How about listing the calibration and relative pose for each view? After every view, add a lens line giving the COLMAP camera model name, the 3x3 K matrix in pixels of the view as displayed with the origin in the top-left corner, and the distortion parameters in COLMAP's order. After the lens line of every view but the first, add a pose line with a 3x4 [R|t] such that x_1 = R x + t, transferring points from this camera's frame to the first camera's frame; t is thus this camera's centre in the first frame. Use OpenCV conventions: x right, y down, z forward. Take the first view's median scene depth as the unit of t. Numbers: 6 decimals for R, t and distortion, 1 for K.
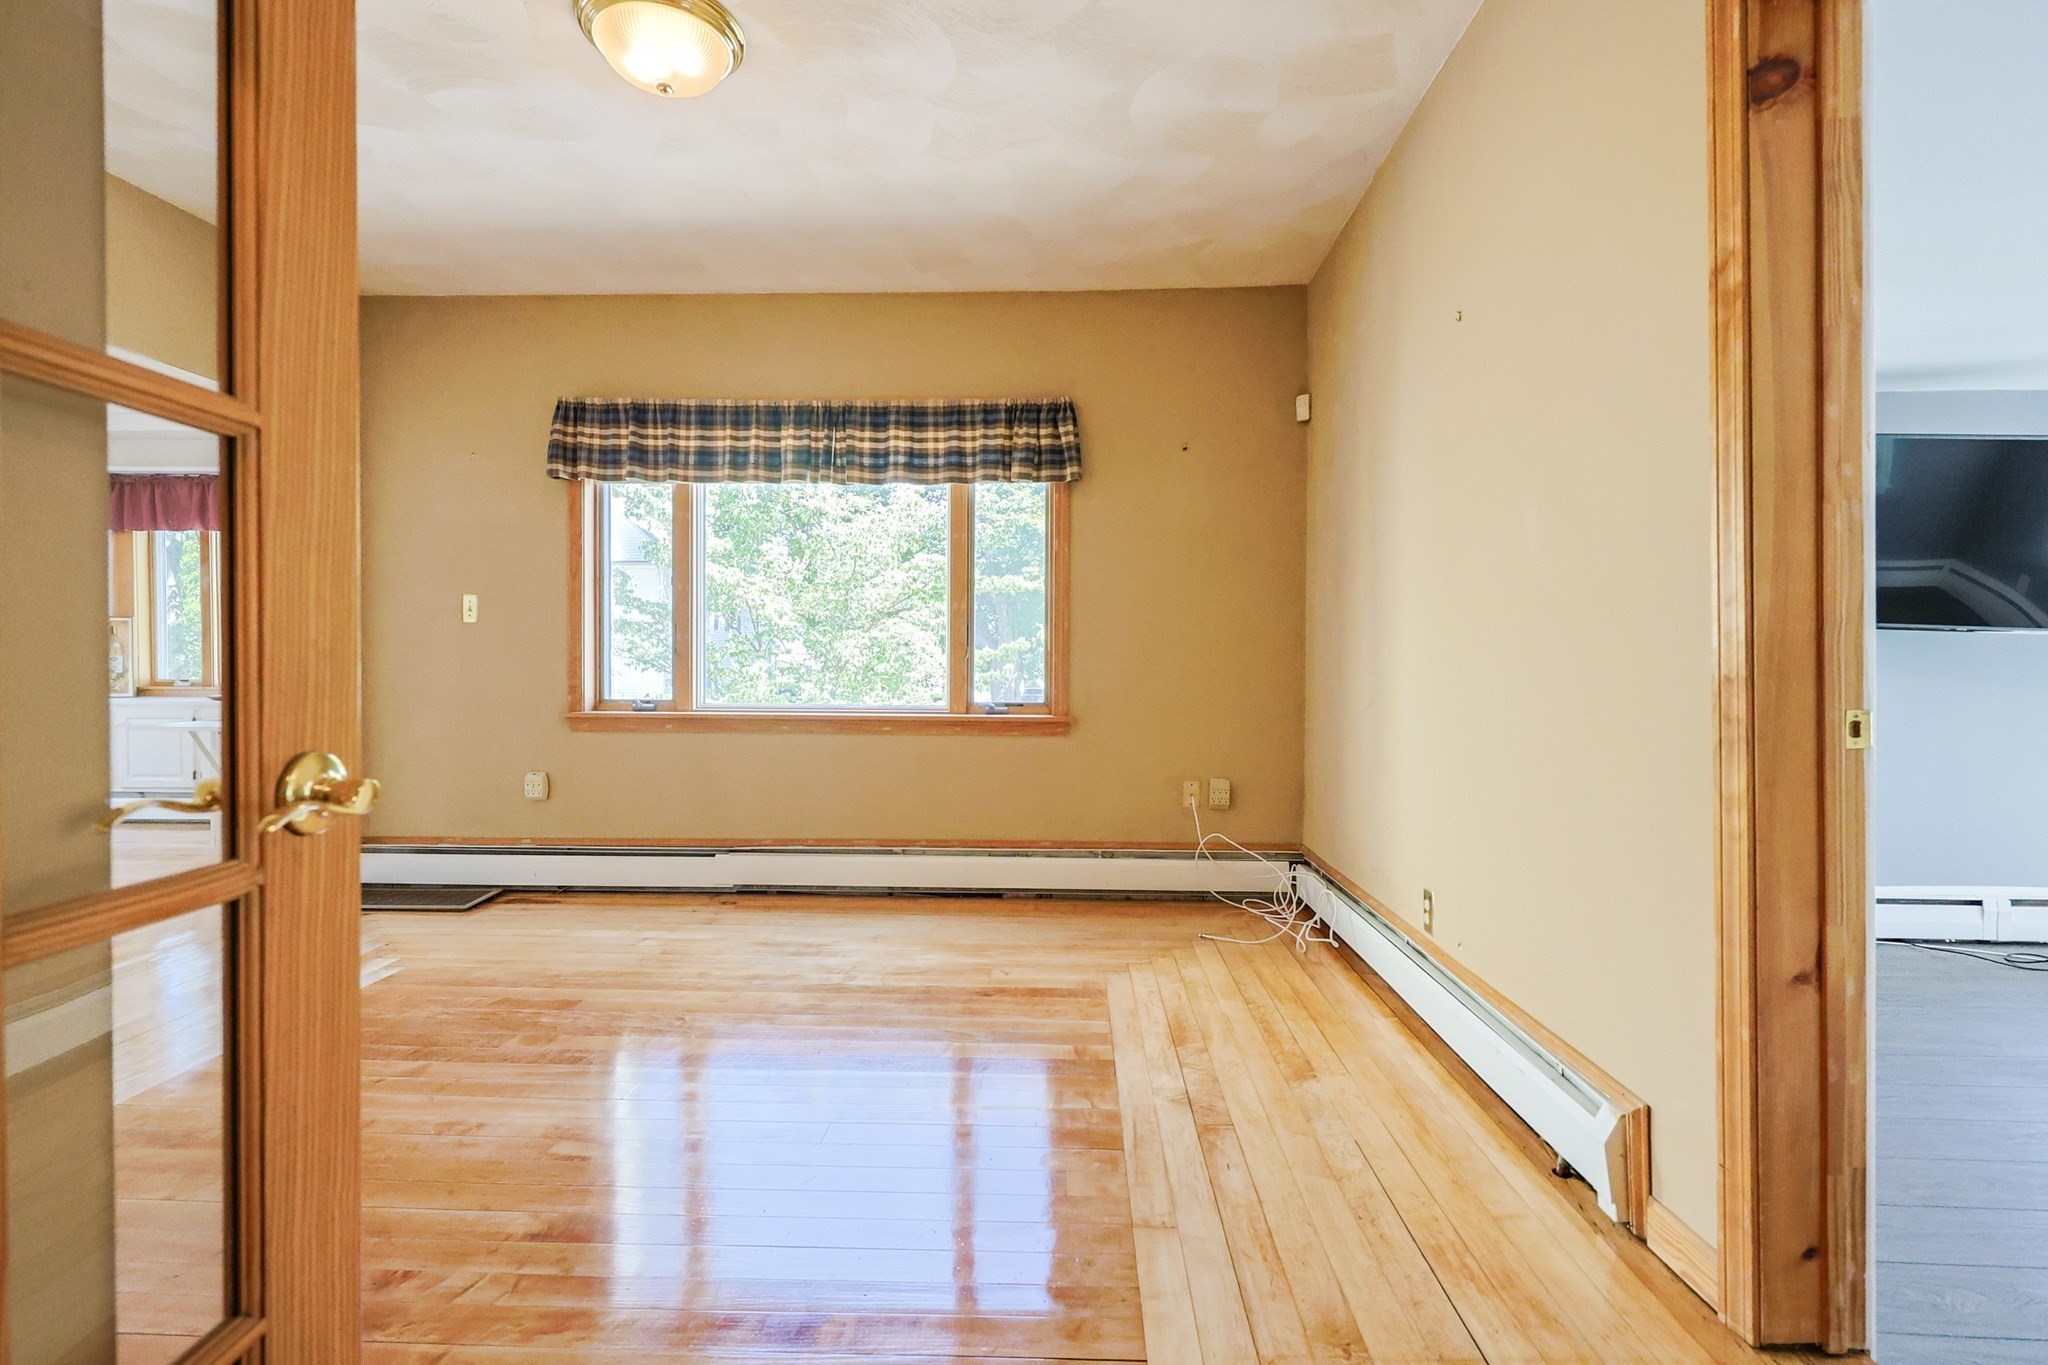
lens RADIAL K [[892.7, 0, 1036.8], [0, 892.7, 675.1], [0, 0, 1]] dist [0.001104, -0.000049]
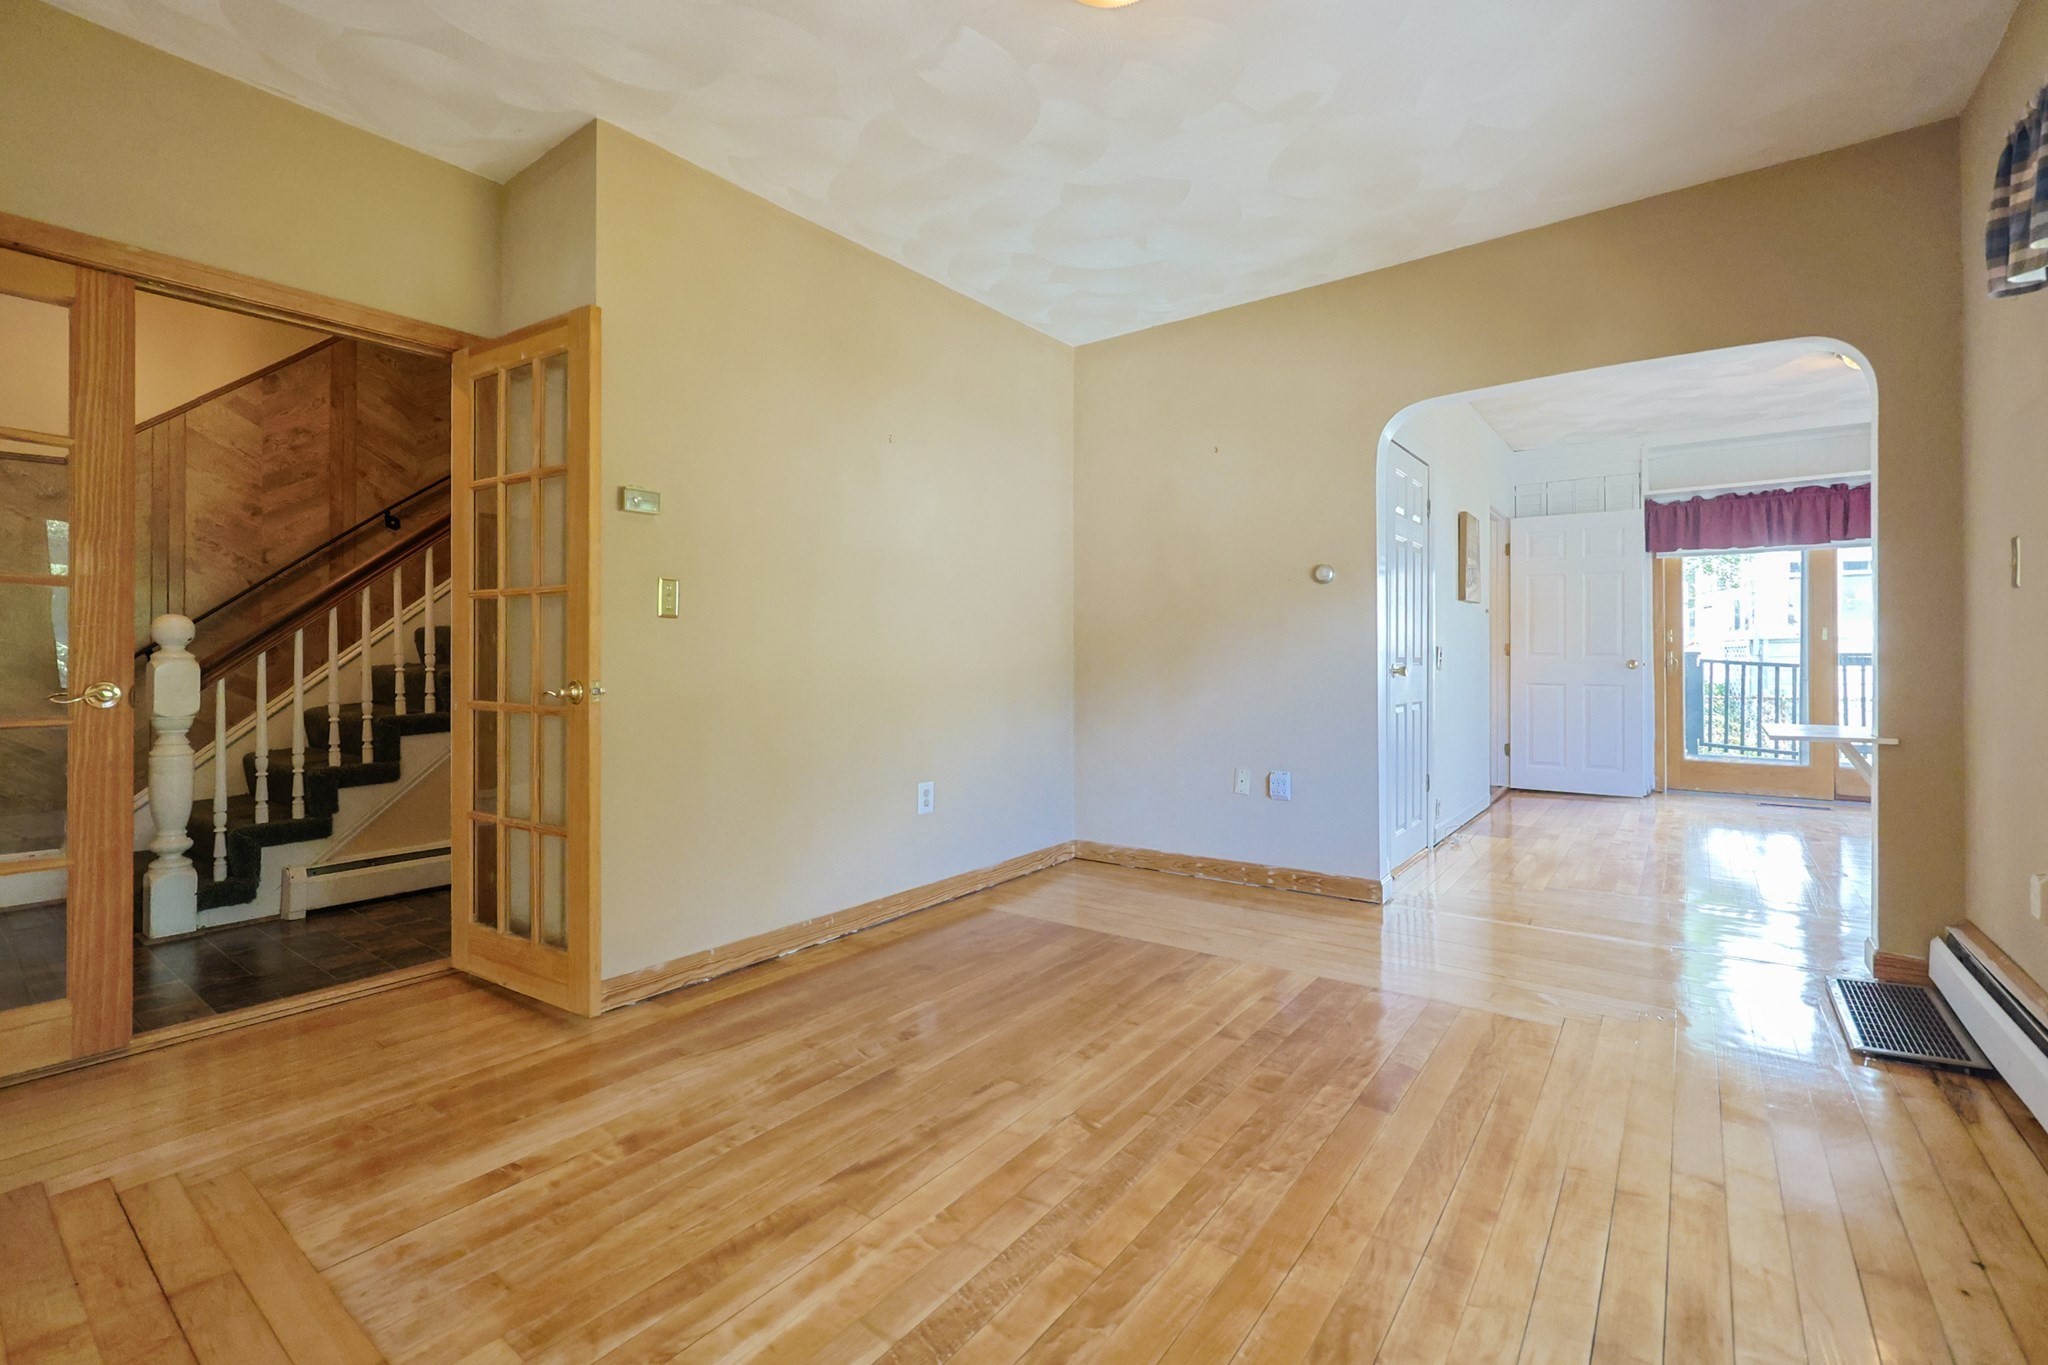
lens RADIAL K [[879.5, 0, 1034.6], [0, 879.5, 653.5], [0, 0, 1]] dist [0.002425, 0.000162]
pose [[-0.568733, -0.003001, -0.822517, 0.186377], [-0.012125, 0.999915, 0.004736, -0.010987], [0.822433, 0.012667, -0.568721, 0.842595]]
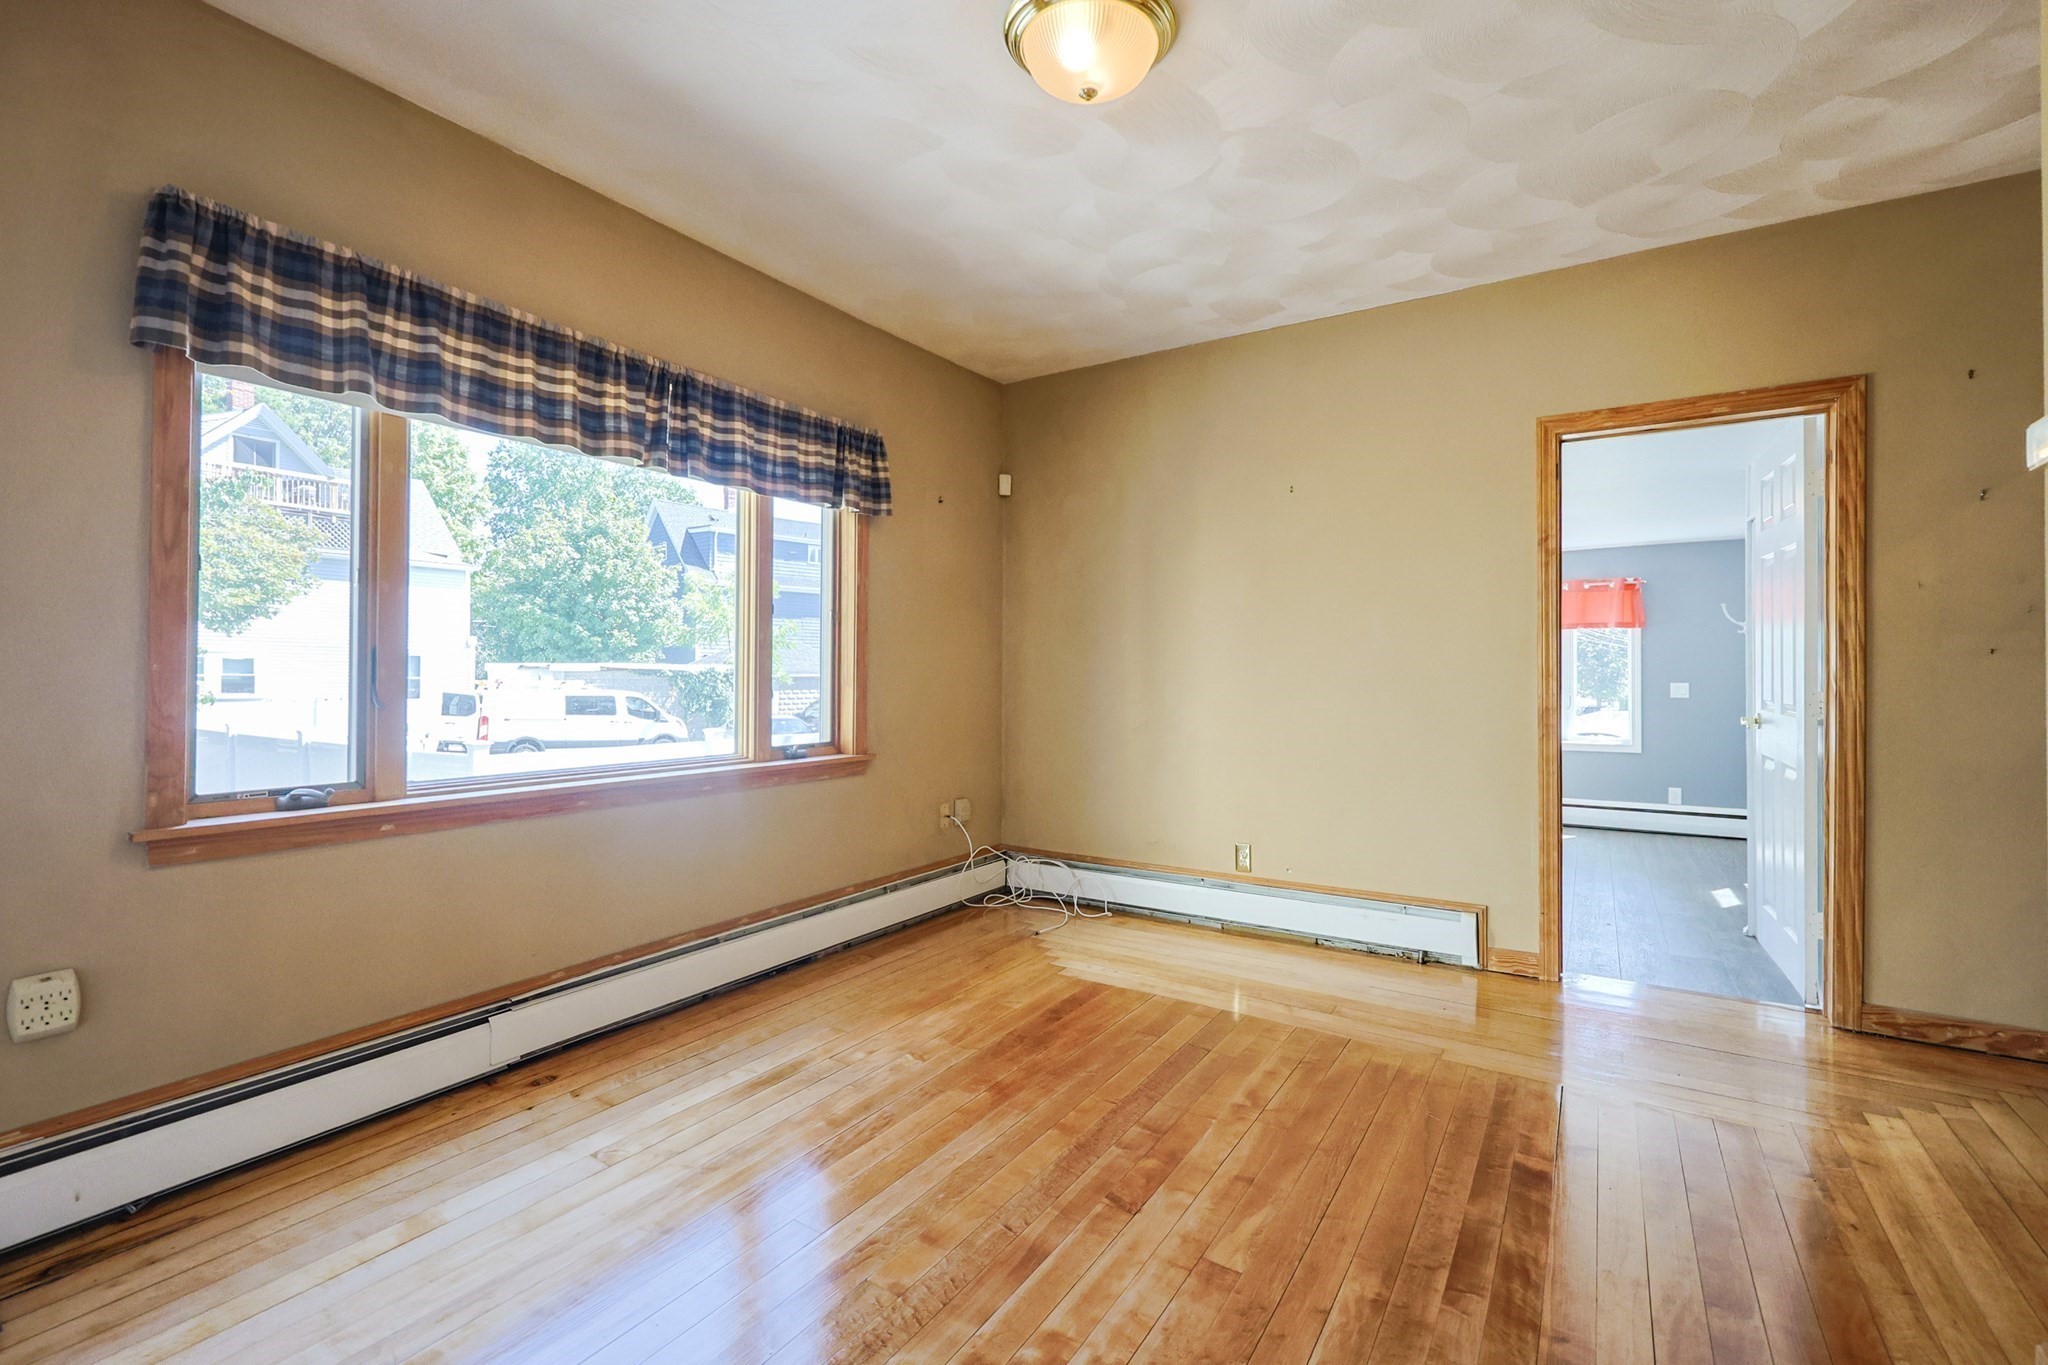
lens RADIAL K [[885.7, 0, 1034.4], [0, 885.7, 666.5], [0, 0, 1]] dist [0.003290, 0.000337]
pose [[0.507049, 0.003215, 0.861911, -0.721689], [0.014474, 0.999820, -0.012245, -0.035617], [-0.861796, 0.018684, 0.506911, 0.354130]]
